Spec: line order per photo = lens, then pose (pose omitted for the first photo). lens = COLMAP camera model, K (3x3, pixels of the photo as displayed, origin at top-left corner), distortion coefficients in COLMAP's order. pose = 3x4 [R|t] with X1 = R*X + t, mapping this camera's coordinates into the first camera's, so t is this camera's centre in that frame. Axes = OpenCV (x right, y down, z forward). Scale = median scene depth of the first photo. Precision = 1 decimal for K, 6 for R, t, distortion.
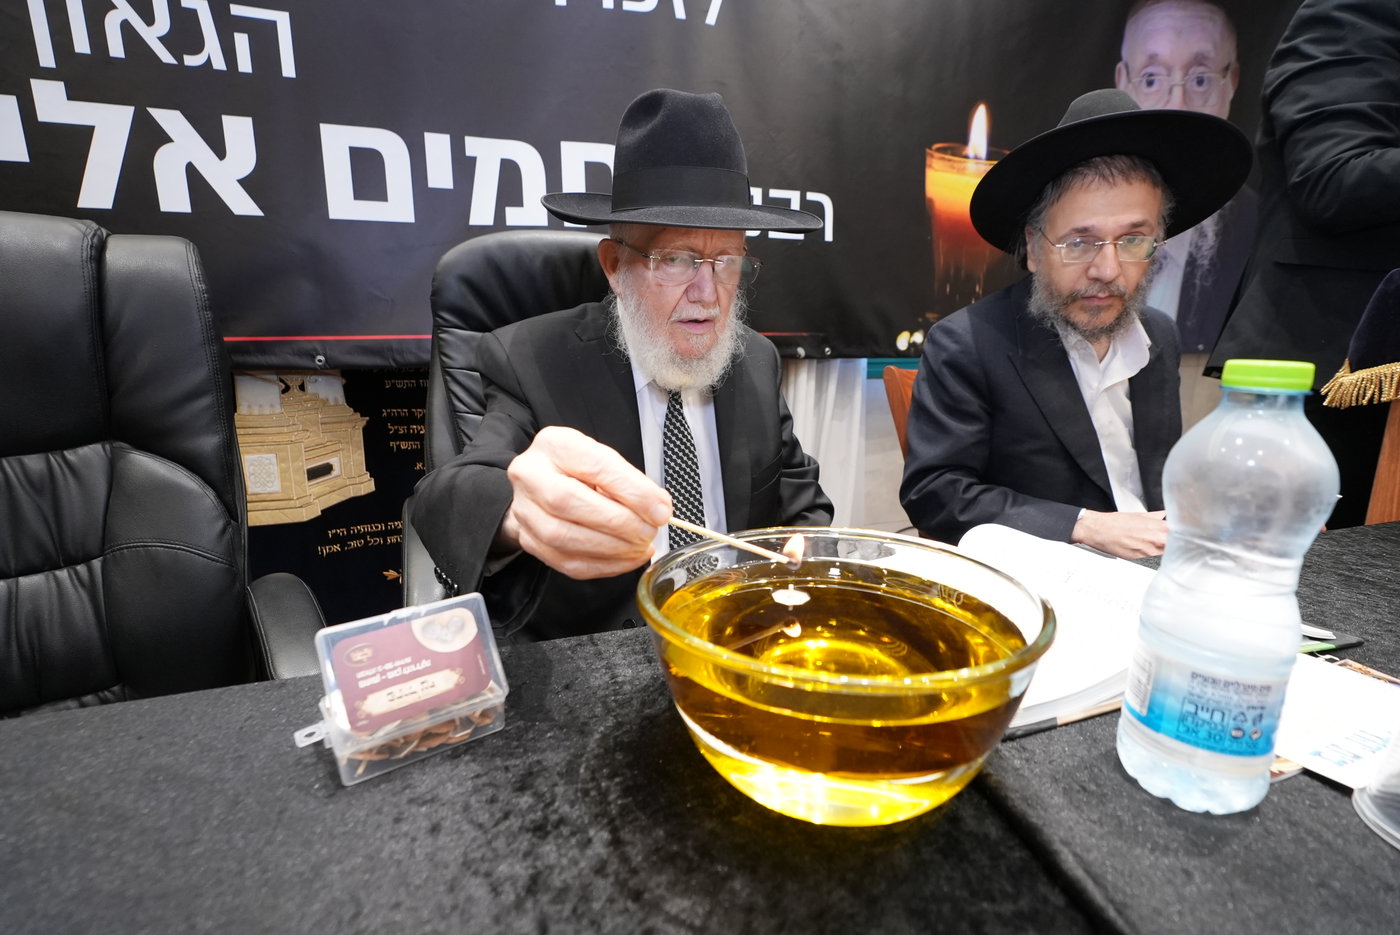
lens RADIAL K [[651.6, 0, 694.6], [0, 651.6, 469.9], [0, 0, 1]] dist [-0.031327, 0.013764]
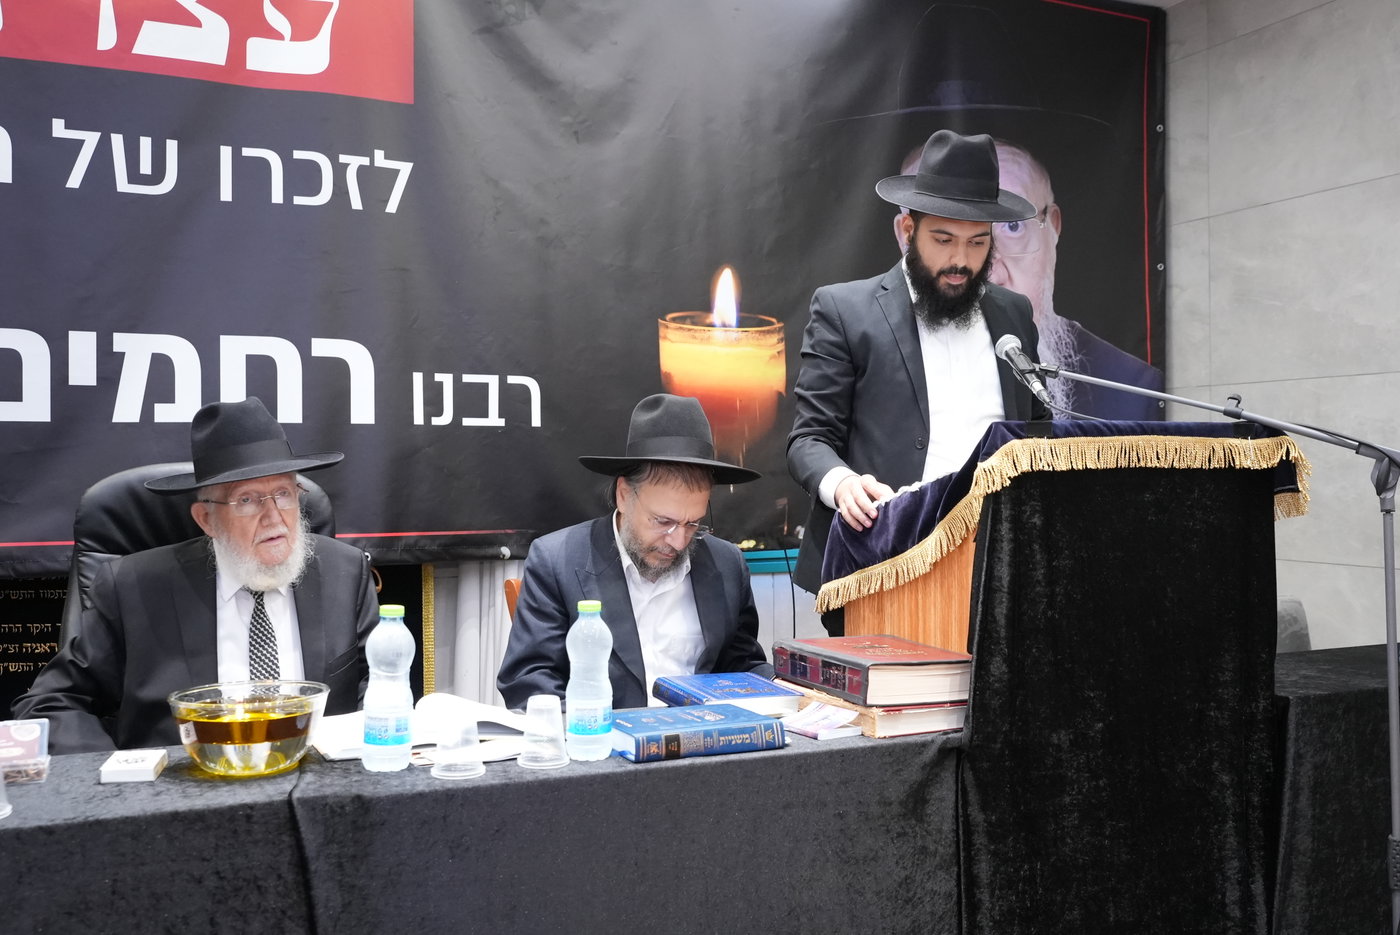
lens RADIAL K [[1295.1, 0, 696.8], [0, 1295.1, 465.3], [0, 0, 1]] dist [-0.006637, 0.009023]
pose [[0.994863, 0.000400, 0.101233, 0.322614], [0.020201, 0.979097, -0.202386, 0.076792], [-0.099198, 0.203392, 0.974059, -0.950495]]
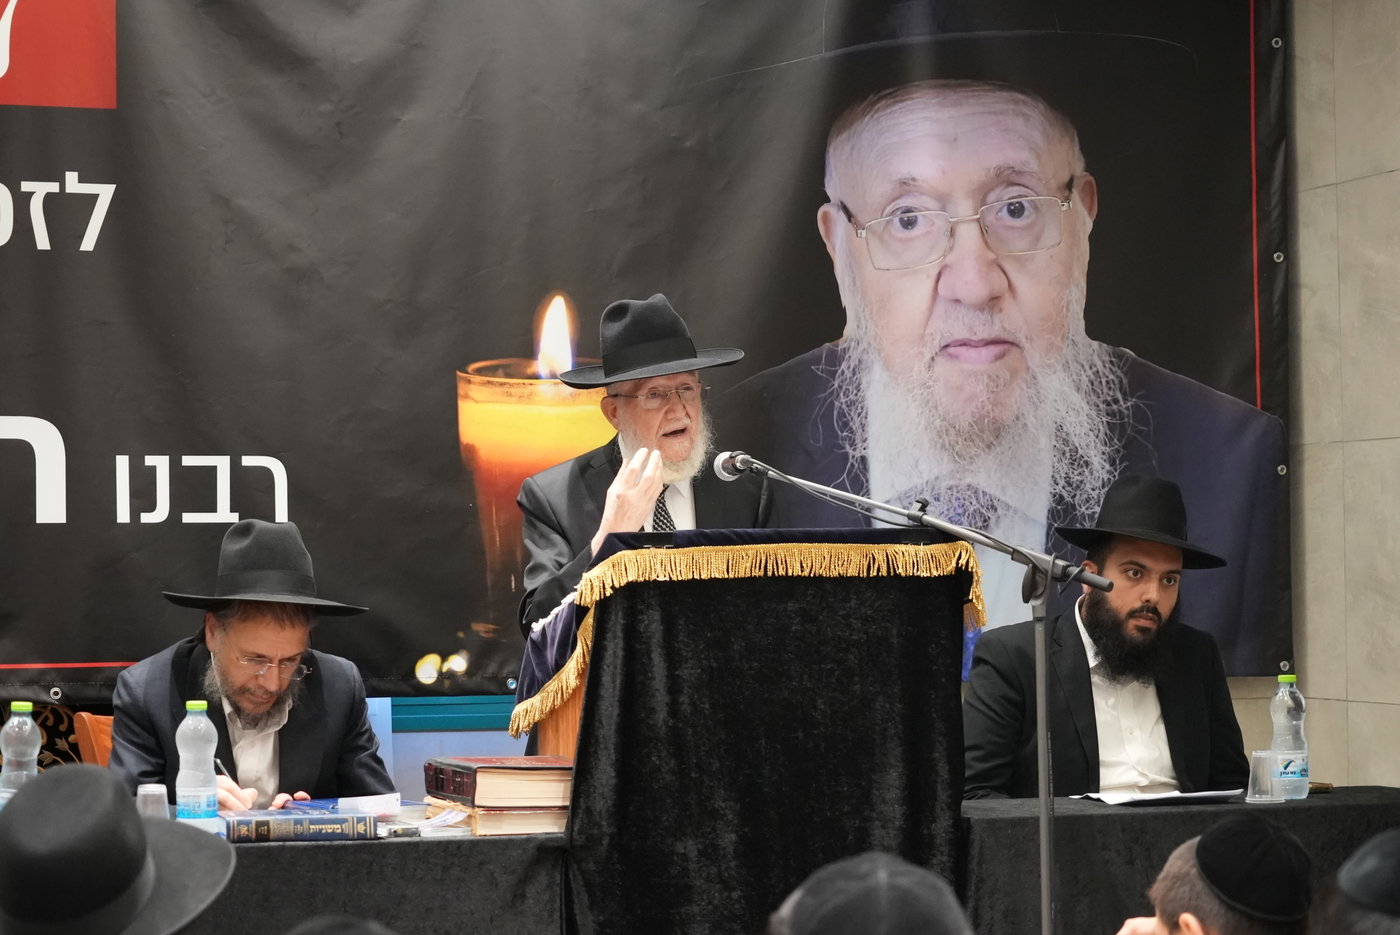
lens RADIAL K [[3497.4, 0, 700.0], [0, 3497.4, 467.5], [0, 0, 1]] dist [-0.023526, 0.020452]
pose [[0.999795, -0.008273, -0.018475, 0.921641], [0.003839, 0.973609, -0.228191, 0.536920], [0.019876, 0.228073, 0.973441, -3.260882]]
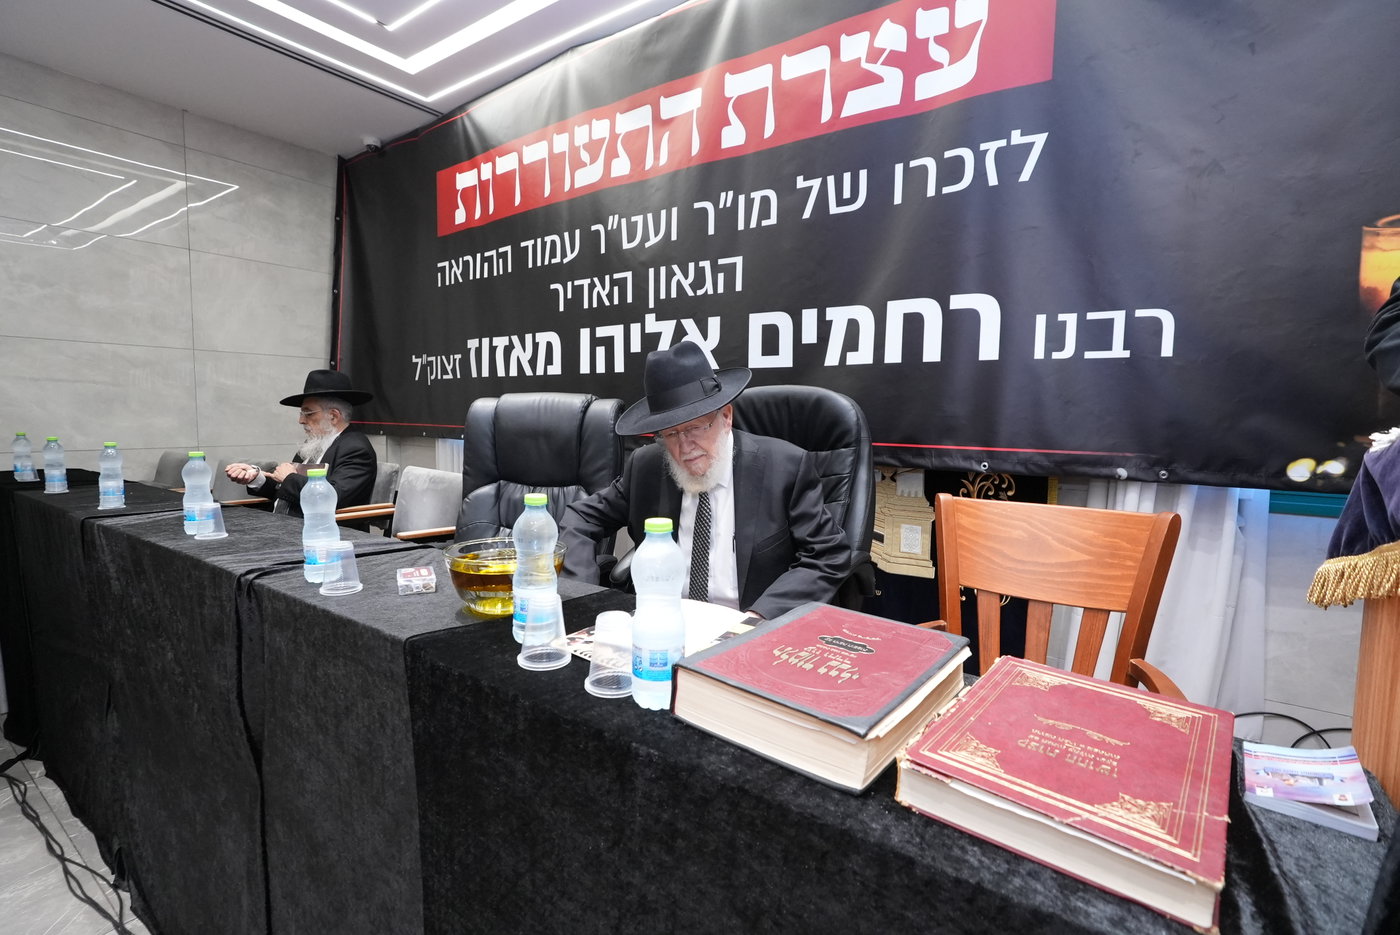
lens RADIAL K [[651.6, 0, 694.6], [0, 651.6, 469.9], [0, 0, 1]] dist [-0.031327, 0.013764]
pose [[0.580853, 0.085791, -0.809475, 0.748994], [-0.180713, 0.983206, -0.025470, -0.067759], [0.793695, 0.161077, 0.586602, -0.049186]]
